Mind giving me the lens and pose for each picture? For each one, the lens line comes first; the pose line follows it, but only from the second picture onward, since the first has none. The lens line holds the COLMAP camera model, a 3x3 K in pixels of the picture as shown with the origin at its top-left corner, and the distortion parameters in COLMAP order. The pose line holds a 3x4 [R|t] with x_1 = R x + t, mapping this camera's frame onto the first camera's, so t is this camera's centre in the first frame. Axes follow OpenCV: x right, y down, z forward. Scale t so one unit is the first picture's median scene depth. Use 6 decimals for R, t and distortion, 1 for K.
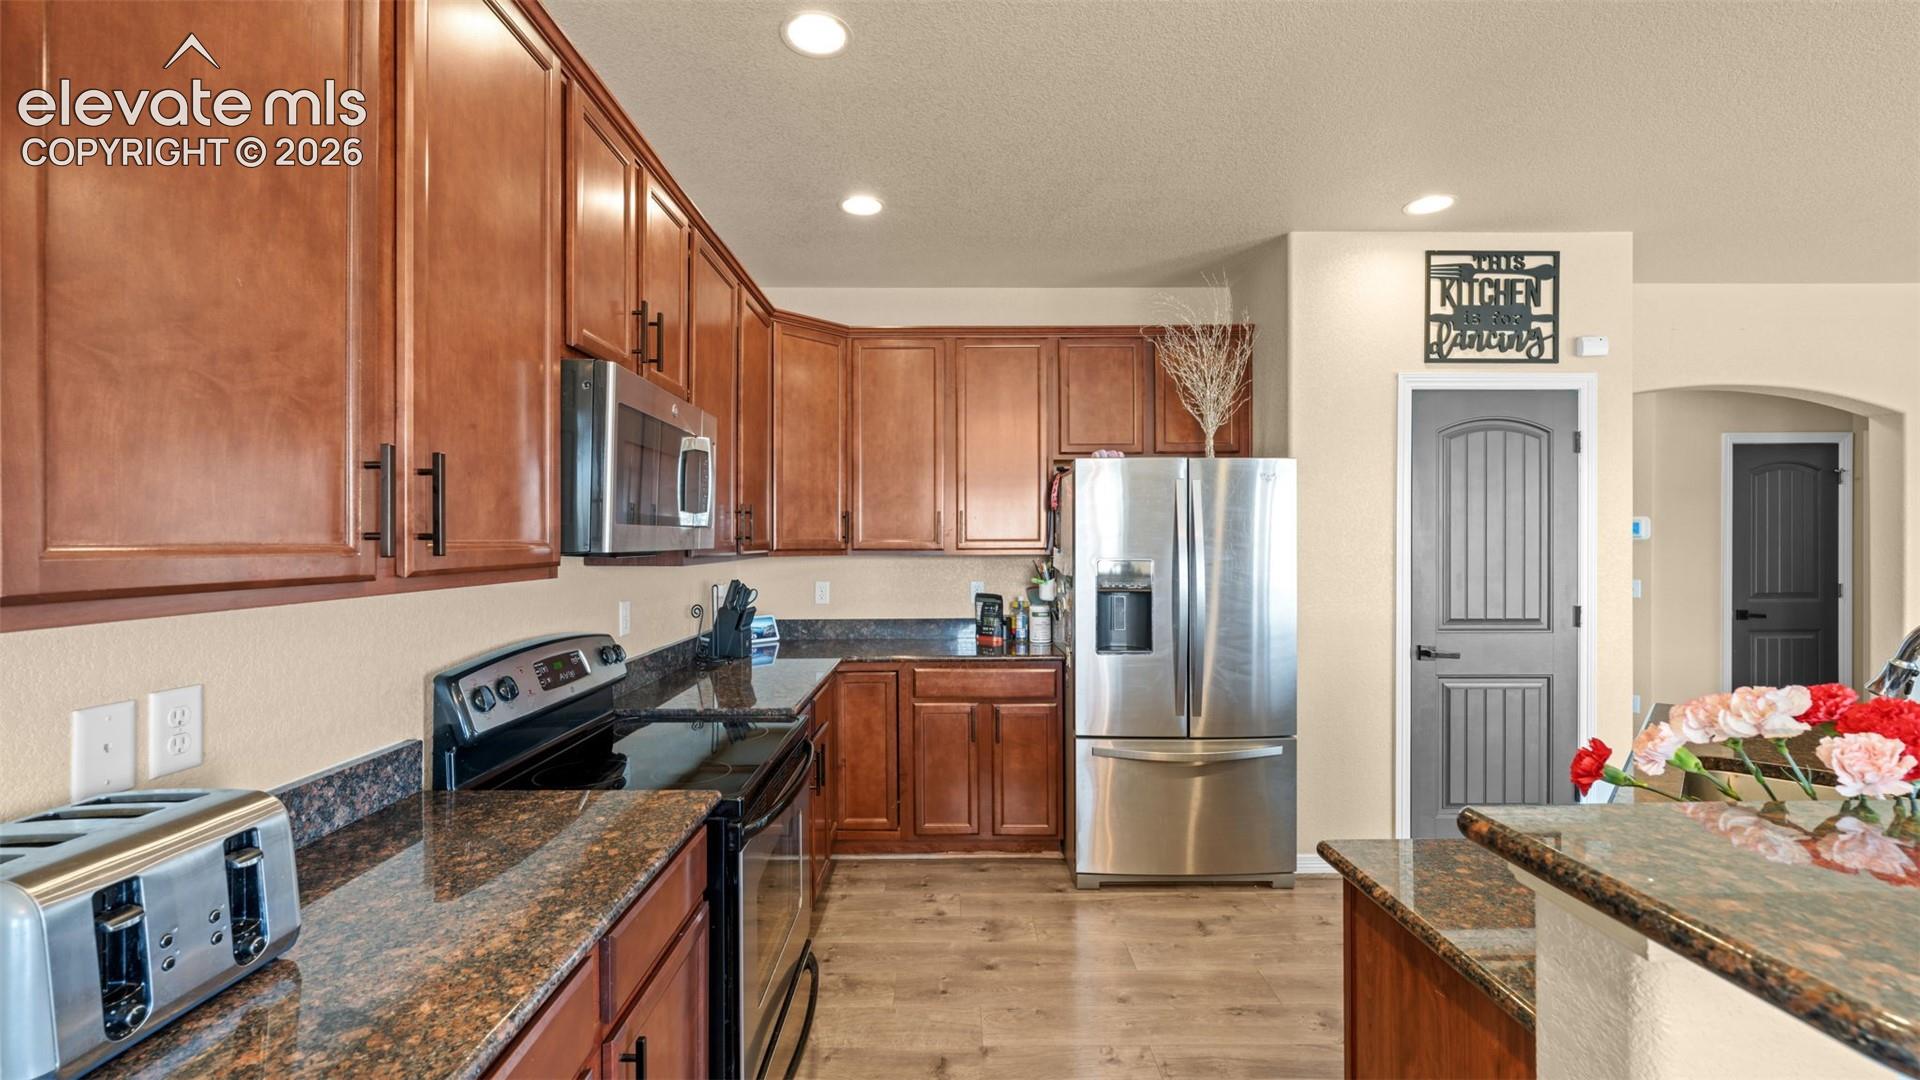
lens RADIAL K [[780.3, 0, 946.2], [0, 780.3, 541.2], [0, 0, 1]] dist [0.002870, -0.002502]
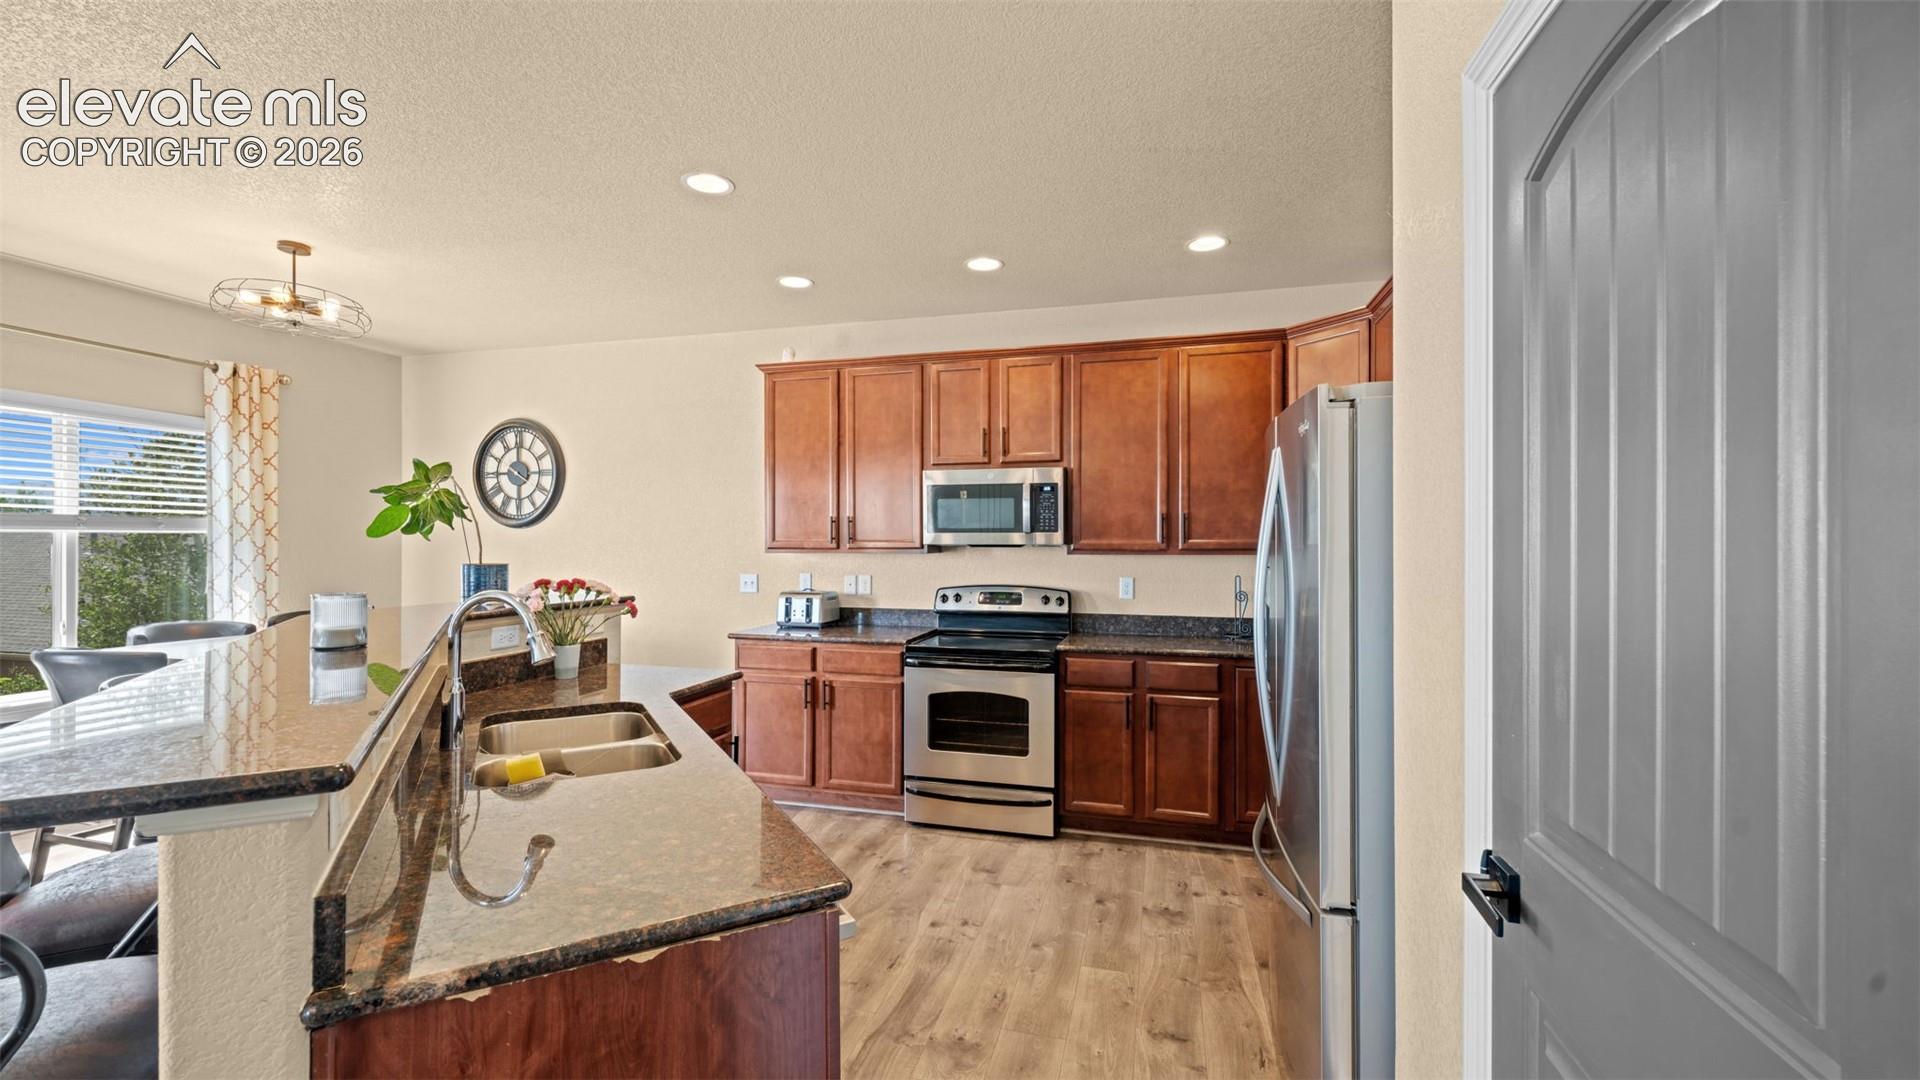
lens RADIAL K [[780.3, 0, 966.8], [0, 780.3, 540.1], [0, 0, 1]] dist [0.002870, -0.002502]
pose [[-0.261051, -0.003344, -0.965319, 0.986896], [-0.003357, 0.999991, -0.002556, 0.003278], [0.965319, 0.002574, -0.261060, 0.881015]]
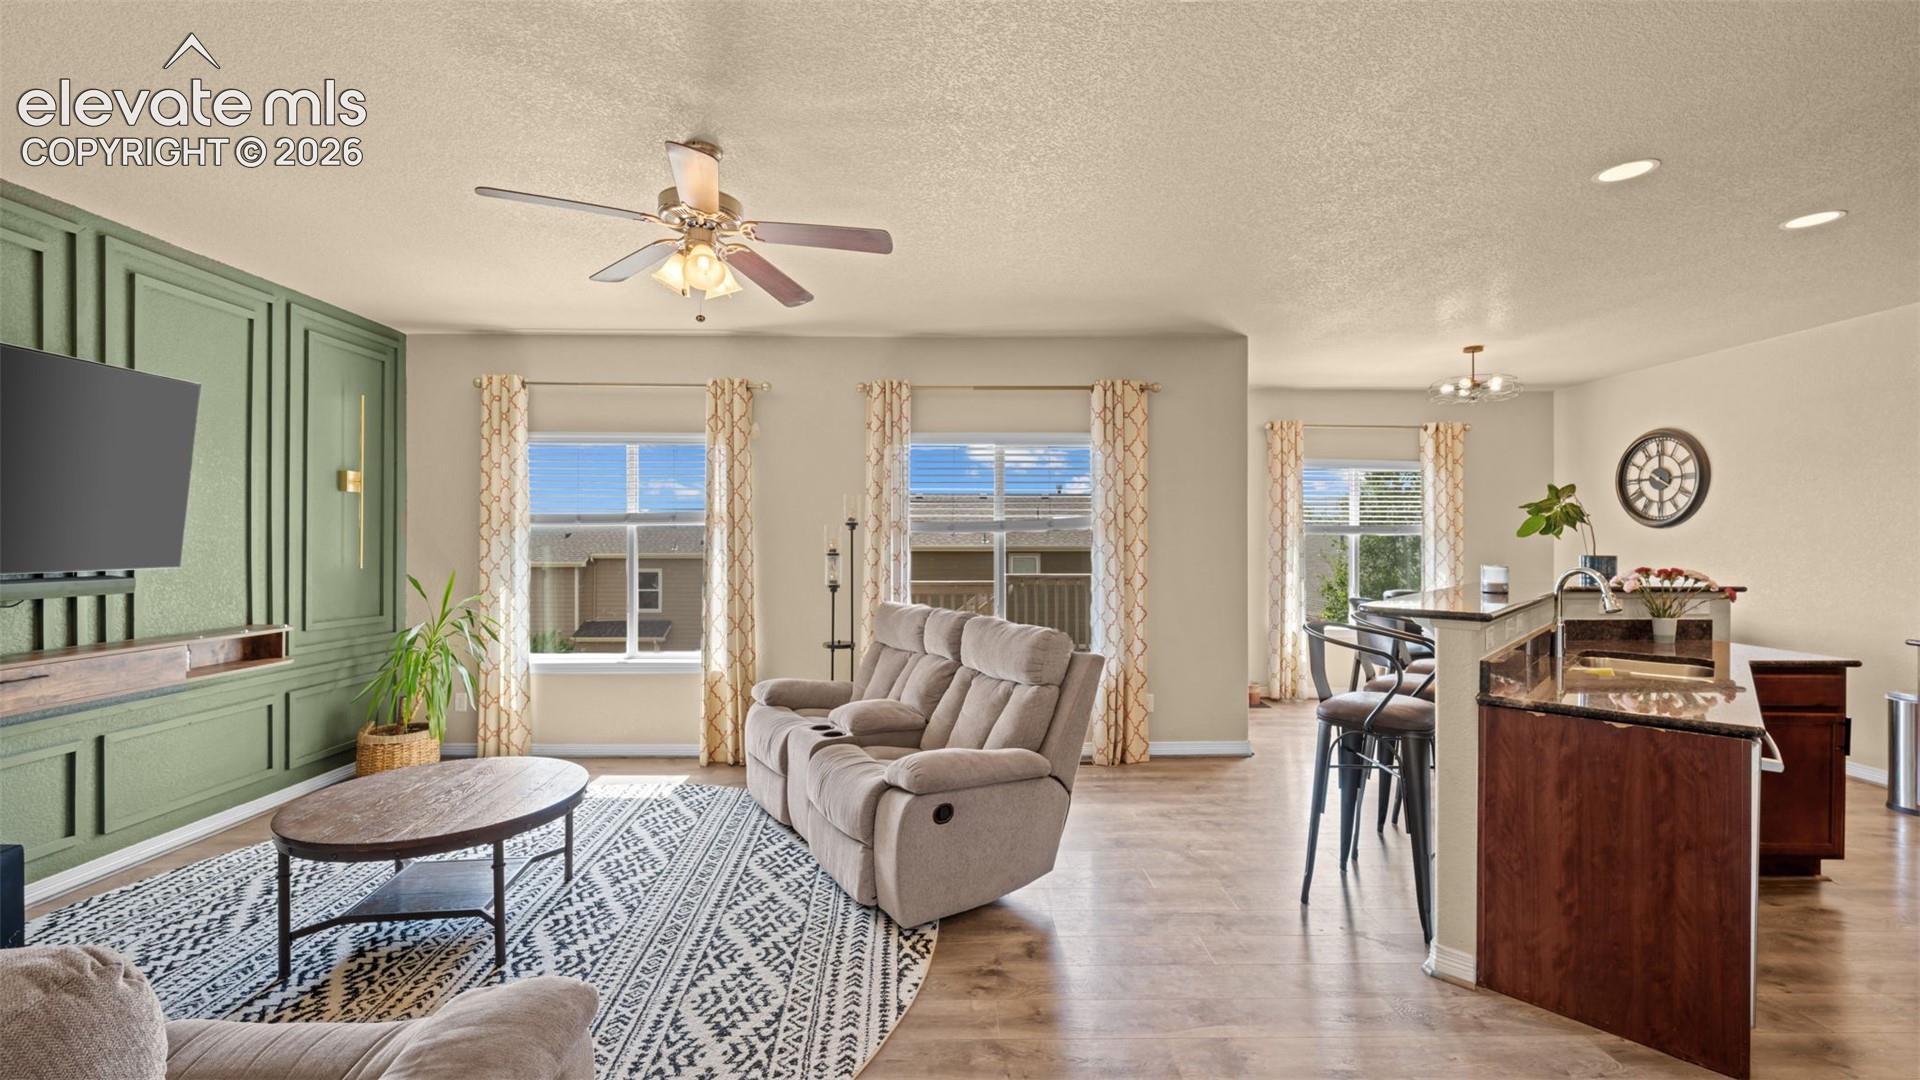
lens RADIAL K [[780.3, 0, 937.7], [0, 780.3, 542.5], [0, 0, 1]] dist [0.002870, -0.002502]
pose [[-0.999984, -0.001987, 0.005380, 1.301653], [-0.001968, 0.999992, 0.003420, 0.006693], [-0.005386, 0.003410, -0.999980, 1.344640]]
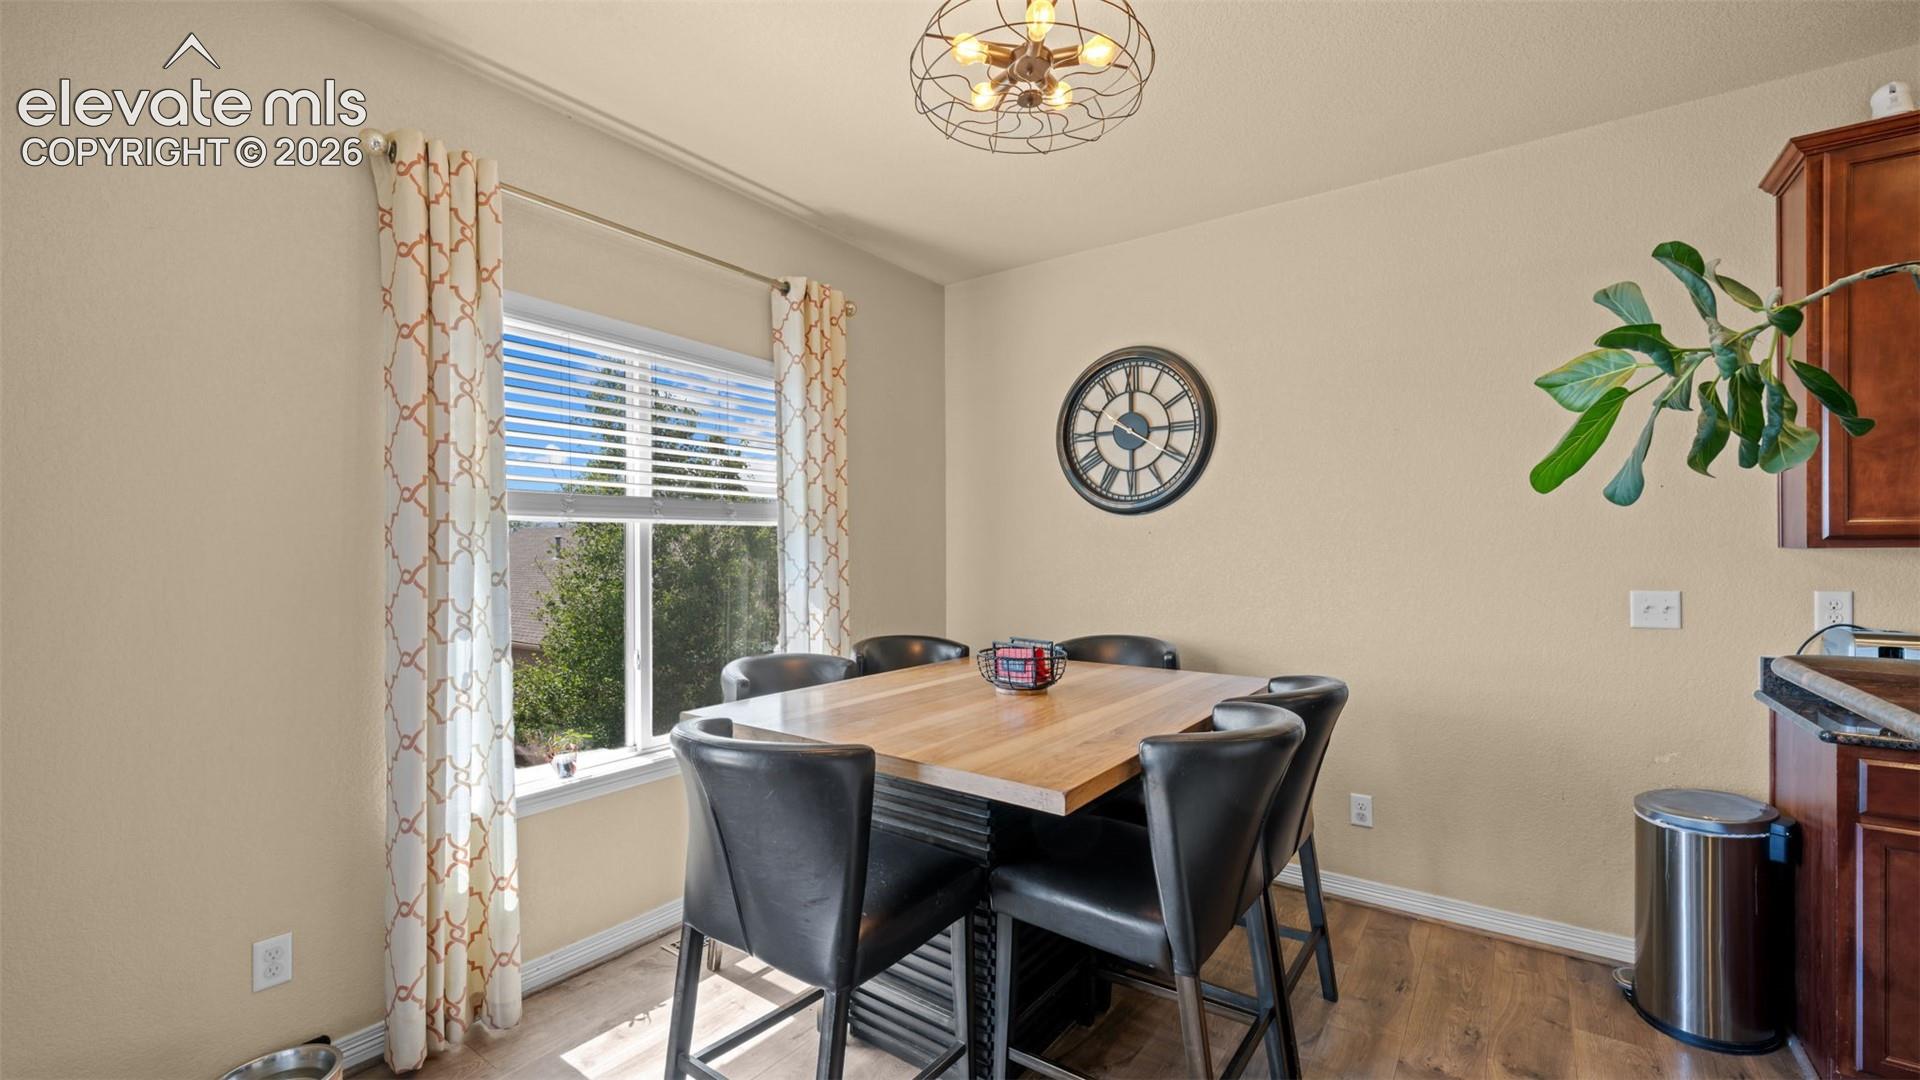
lens RADIAL K [[780.3, 0, 953.5], [0, 780.3, 548.5], [0, 0, 1]] dist [0.002870, -0.002502]
pose [[-0.588962, 0.004374, -0.808149, 0.672189], [0.003912, 0.999989, 0.002562, 0.019091], [0.808152, -0.001653, -0.588972, 0.004674]]
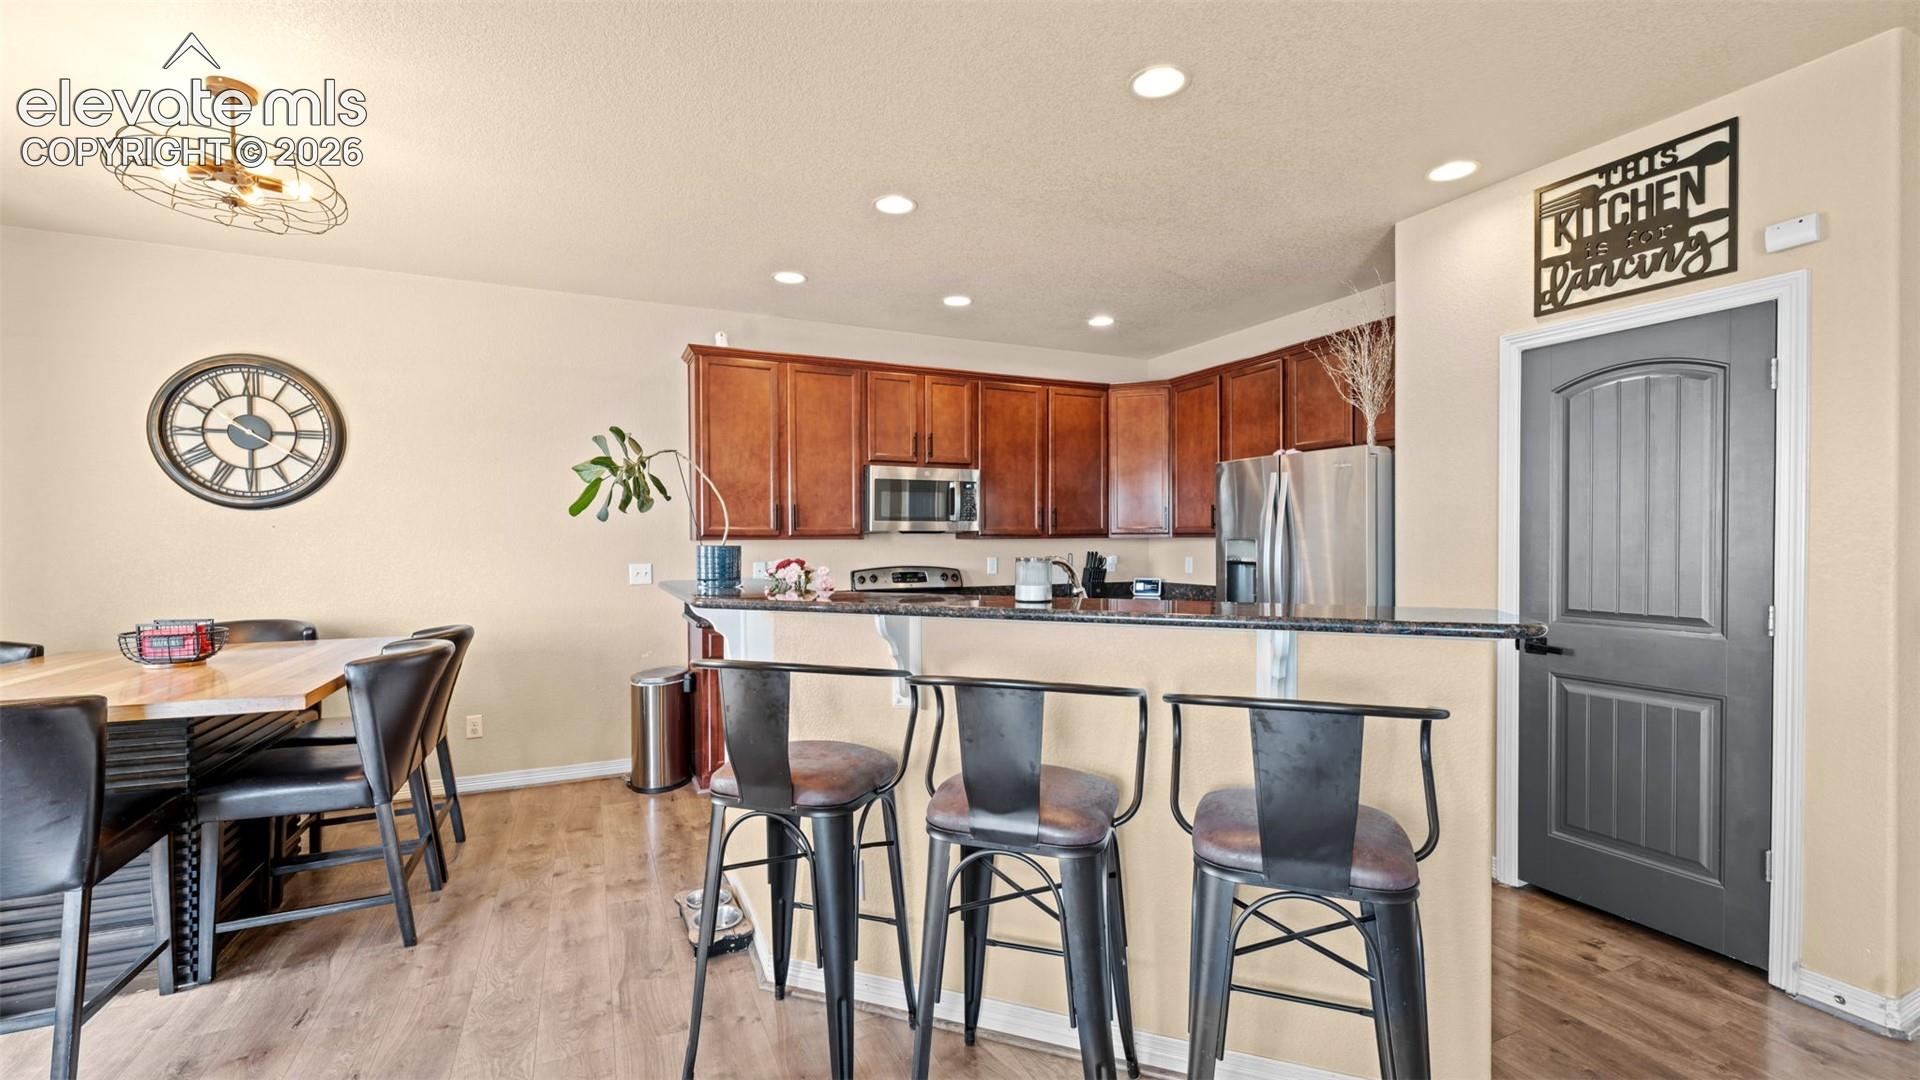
lens RADIAL K [[780.3, 0, 949.5], [0, 780.3, 554.7], [0, 0, 1]] dist [0.002870, -0.002502]
pose [[0.421882, 0.016719, -0.906497, 1.140636], [0.001437, 0.999816, 0.019109, 0.022992], [0.906650, -0.009364, 0.421780, 0.021315]]
